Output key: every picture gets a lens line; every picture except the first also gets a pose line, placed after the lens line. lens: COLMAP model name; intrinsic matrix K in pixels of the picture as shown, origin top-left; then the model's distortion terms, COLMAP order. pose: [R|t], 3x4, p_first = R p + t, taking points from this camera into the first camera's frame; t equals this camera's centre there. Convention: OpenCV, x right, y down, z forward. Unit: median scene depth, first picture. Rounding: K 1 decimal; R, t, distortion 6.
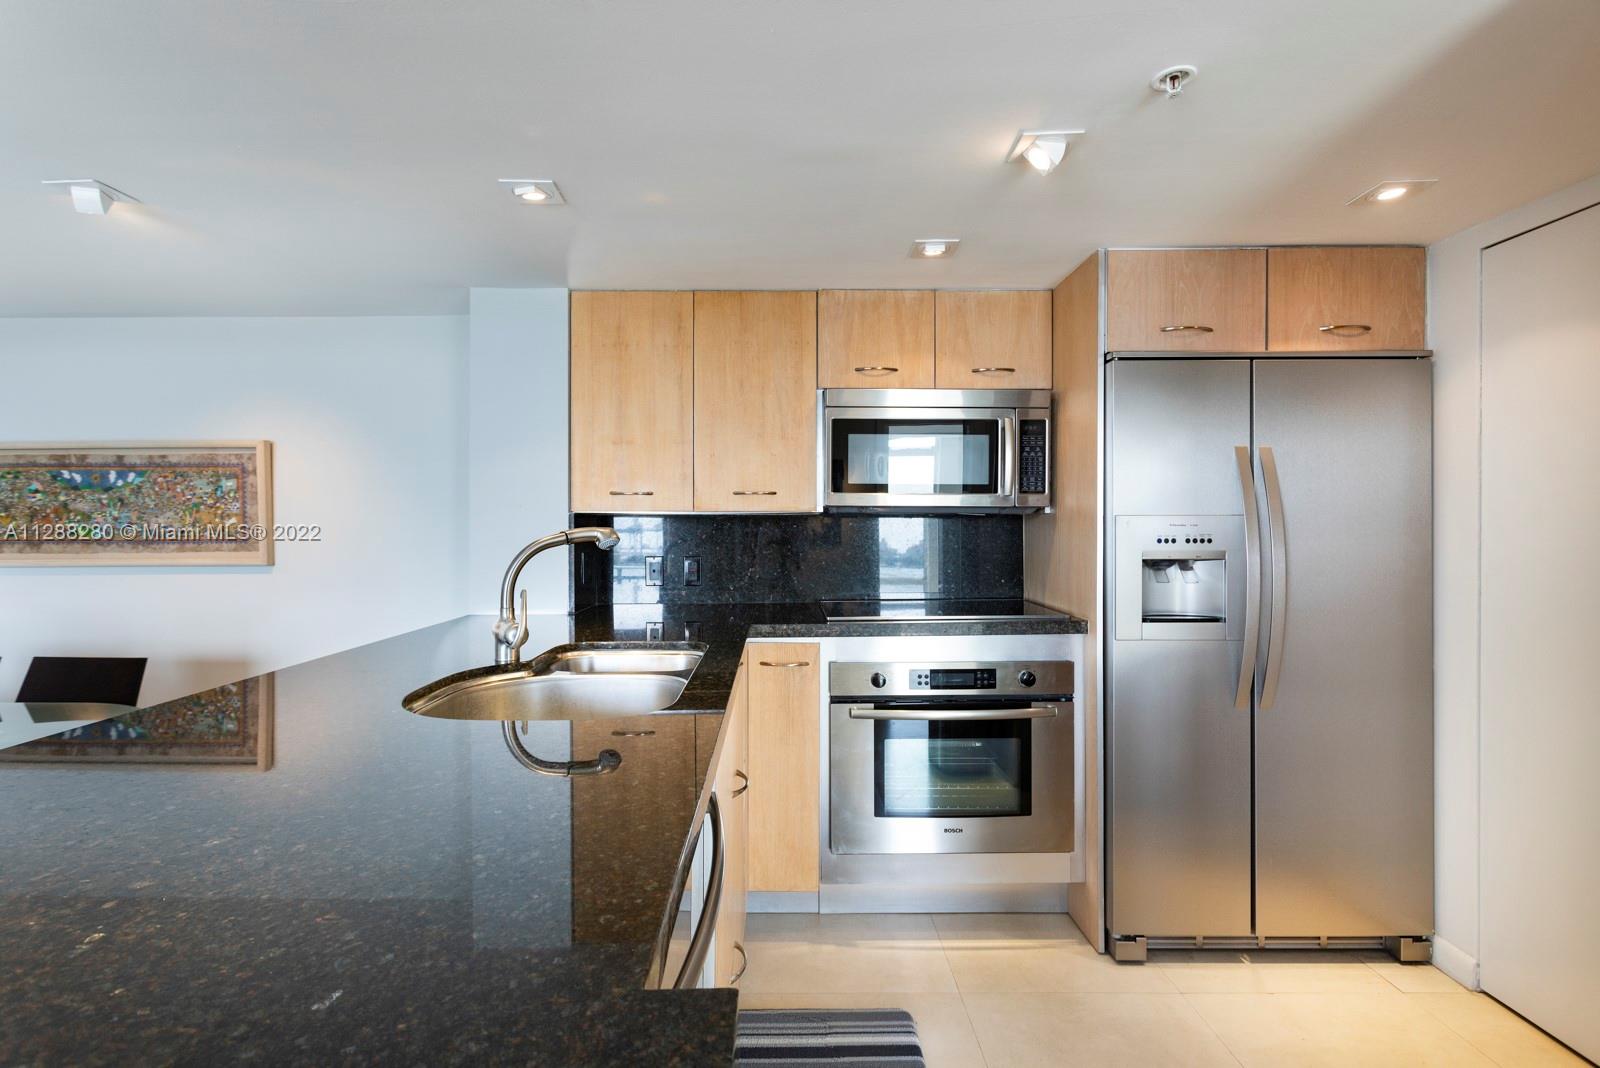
lens RADIAL K [[753.1, 0, 796.6], [0, 753.1, 528.1], [0, 0, 1]] dist [-0.004421, 0.000449]
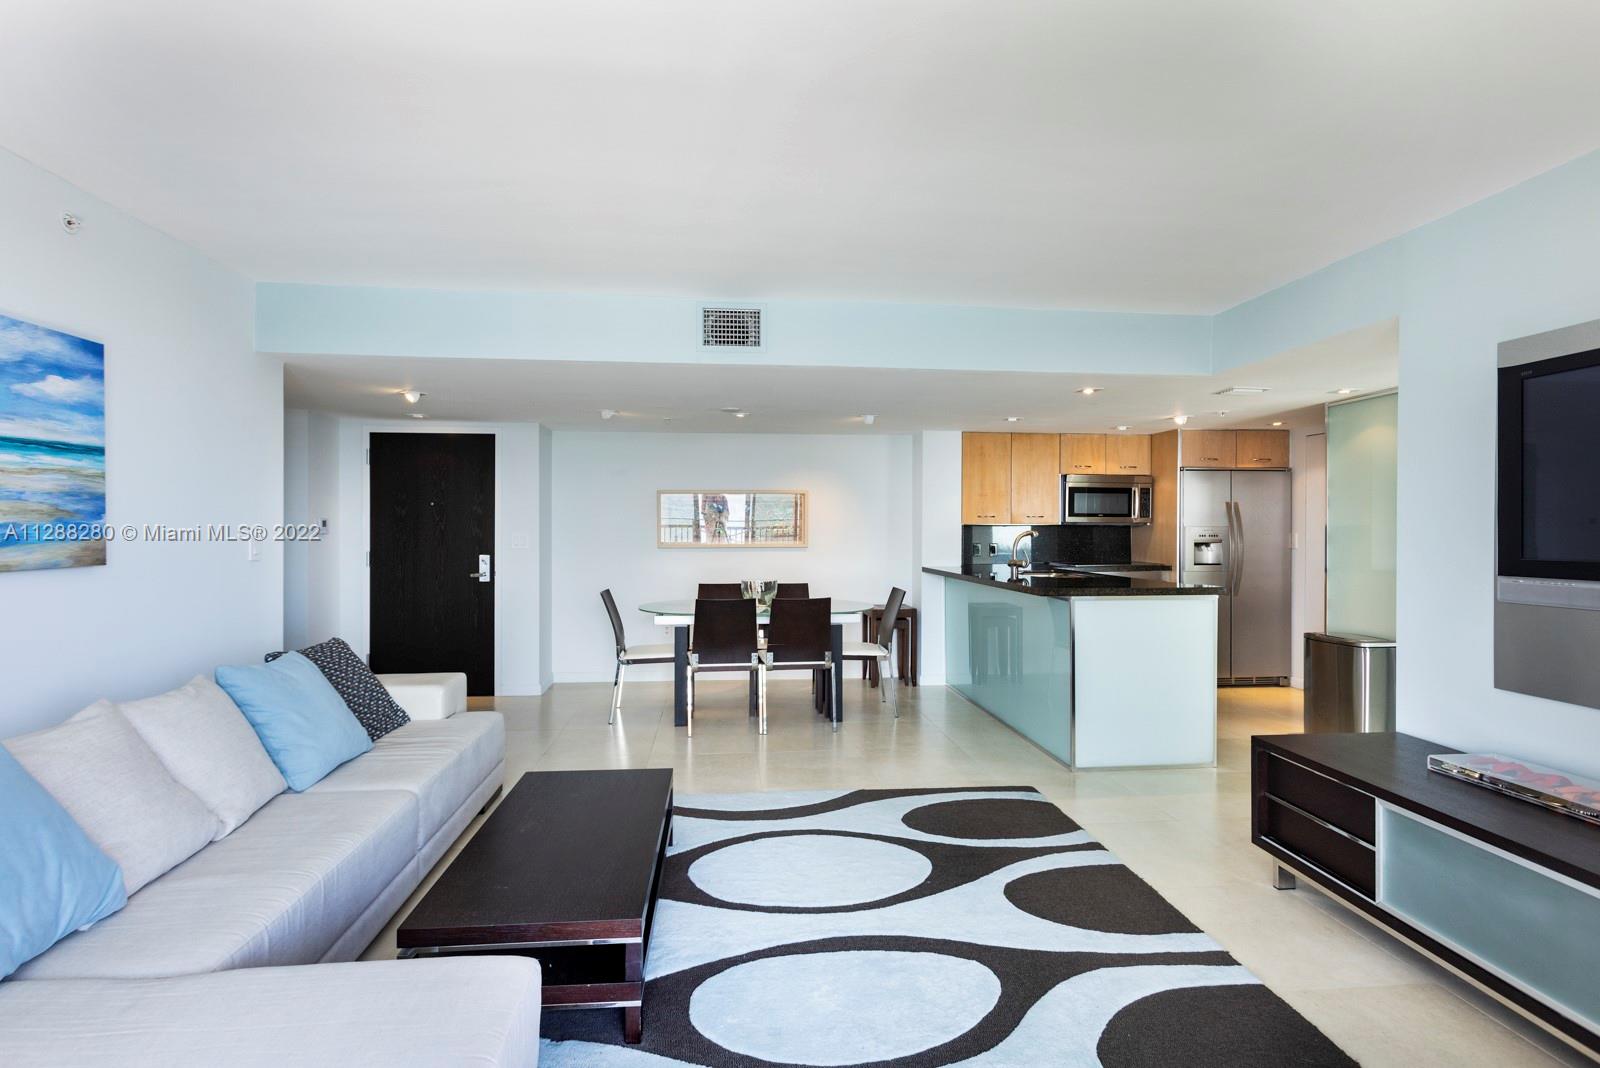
lens RADIAL K [[753.1, 0, 796.3], [0, 753.1, 533.6], [0, 0, 1]] dist [-0.004421, 0.000449]
pose [[0.993073, 0.001318, 0.117494, -1.246244], [-0.002025, 0.999981, 0.005900, -0.005314], [-0.117484, -0.006097, 0.993056, -1.486193]]
